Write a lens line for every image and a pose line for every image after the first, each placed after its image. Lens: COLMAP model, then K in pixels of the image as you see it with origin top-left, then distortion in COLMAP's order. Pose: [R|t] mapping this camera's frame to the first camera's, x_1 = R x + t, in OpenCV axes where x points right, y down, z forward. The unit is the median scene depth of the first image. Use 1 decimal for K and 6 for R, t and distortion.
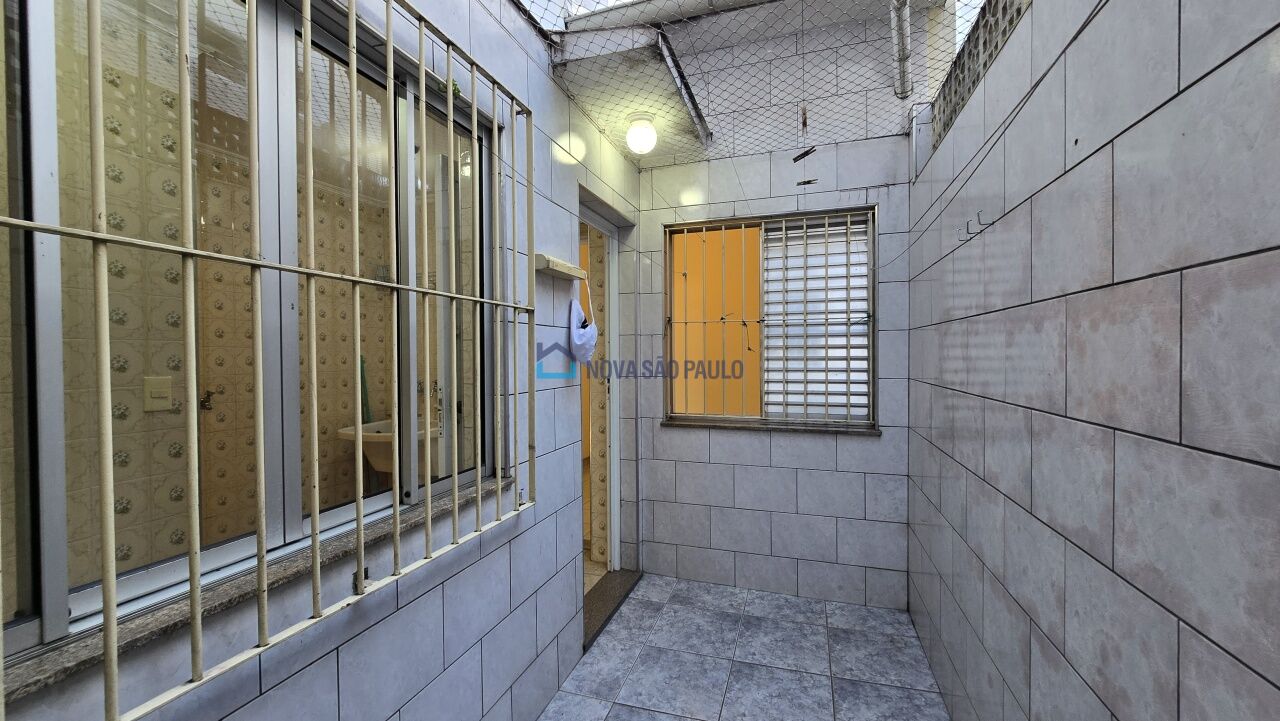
lens RADIAL K [[521.6, 0, 638.7], [0, 521.6, 360.4], [0, 0, 1]] dist [-0.001896, 0.001182]
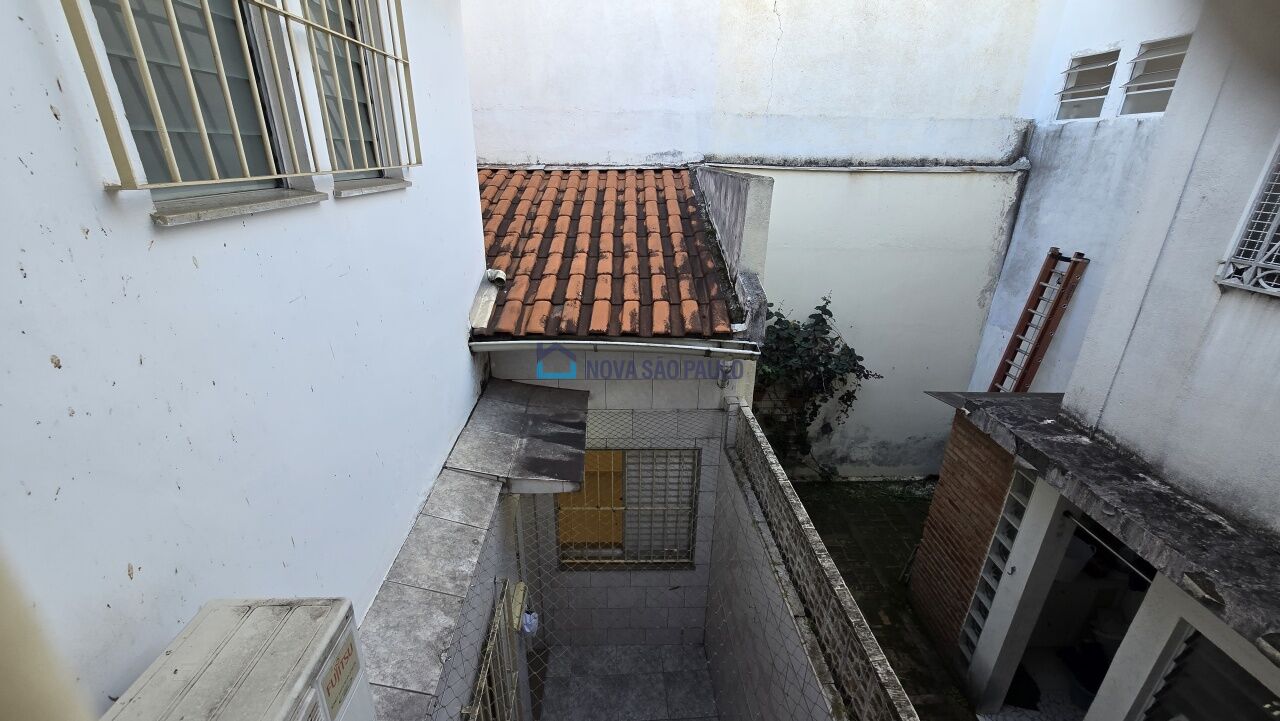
lens RADIAL K [[521.6, 0, 639.1], [0, 521.6, 363.0], [0, 0, 1]] dist [-0.001896, 0.001182]
pose [[0.930281, -0.117150, 0.347639, -0.203189], [-0.018285, 0.931654, 0.362886, -1.068581], [-0.366392, -0.343943, 0.864558, -0.144926]]
